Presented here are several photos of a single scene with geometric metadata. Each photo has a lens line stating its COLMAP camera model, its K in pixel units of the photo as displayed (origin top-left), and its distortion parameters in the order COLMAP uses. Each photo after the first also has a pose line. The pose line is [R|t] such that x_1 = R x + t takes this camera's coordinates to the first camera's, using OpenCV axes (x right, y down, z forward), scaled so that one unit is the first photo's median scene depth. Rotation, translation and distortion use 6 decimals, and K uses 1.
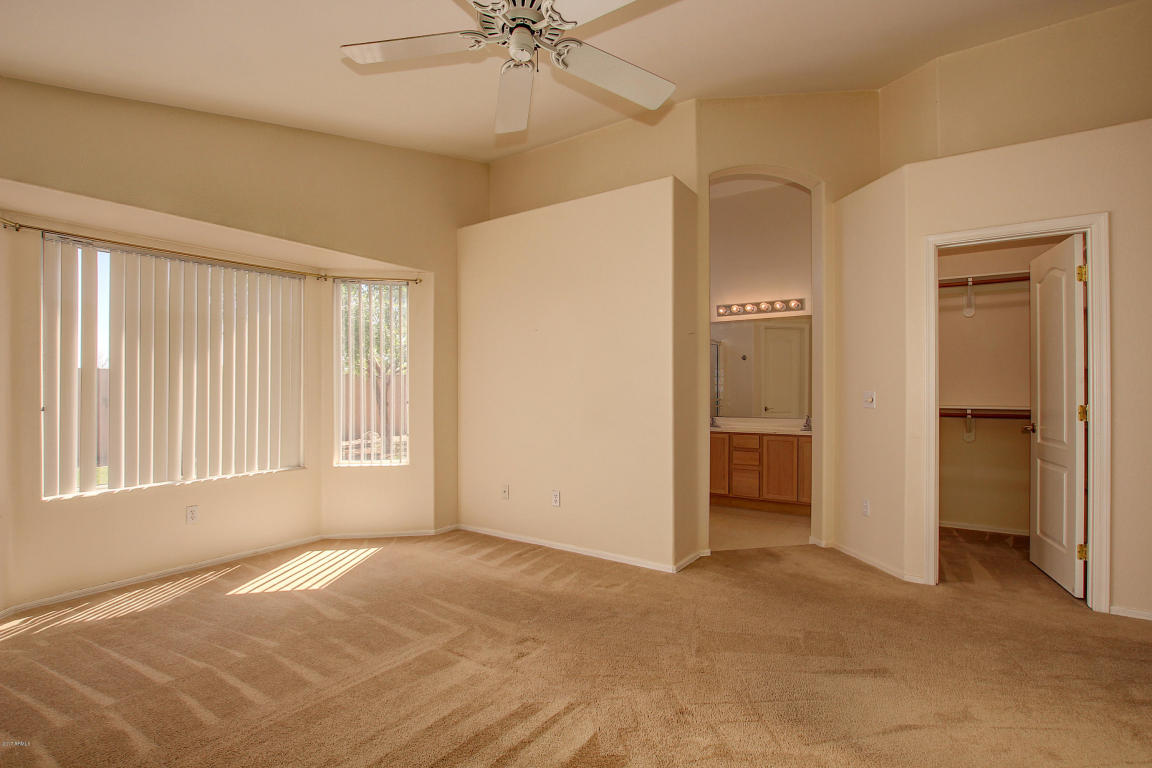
lens RADIAL K [[537.1, 0, 581.9], [0, 537.1, 387.2], [0, 0, 1]] dist [-0.026141, 0.001000]
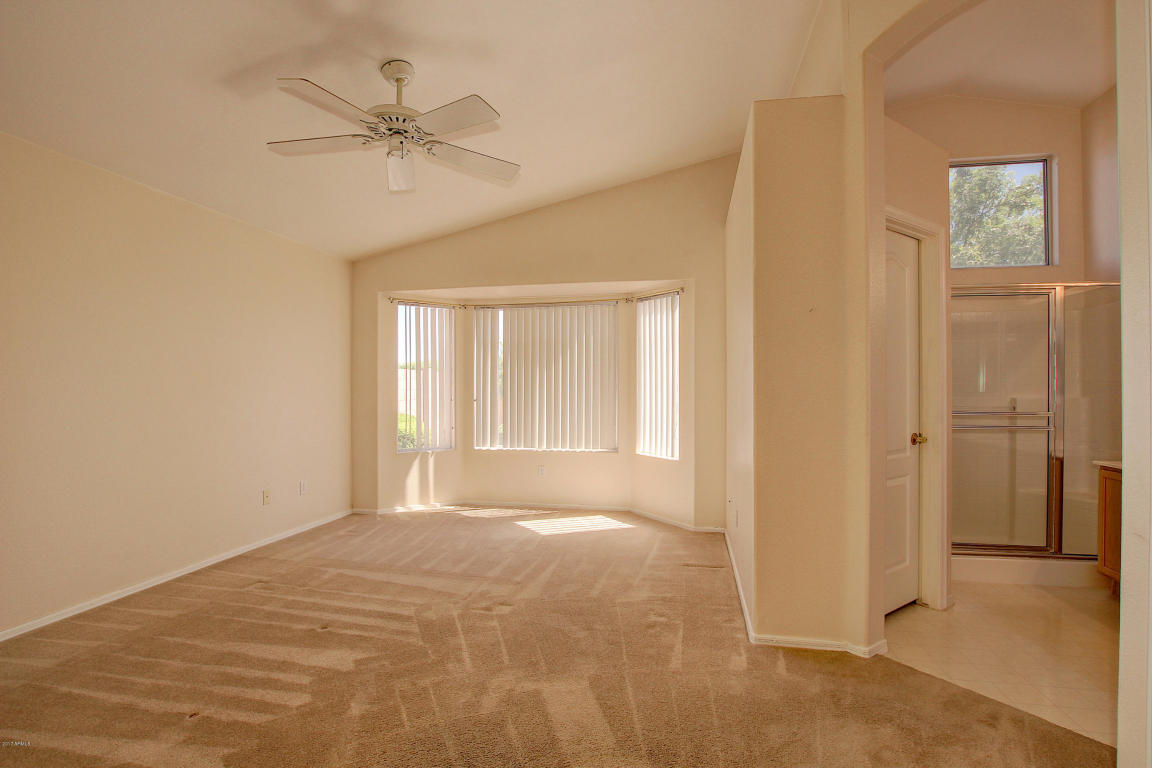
lens RADIAL K [[544.0, 0, 576.0], [0, 544.0, 384.0], [0, 0, 1]] dist [-0.028471, 0.000220]
pose [[0.381014, -0.002322, -0.924566, 0.761576], [0.007273, 0.999973, 0.000486, -0.013497], [0.924540, -0.006910, 0.381021, 0.485133]]
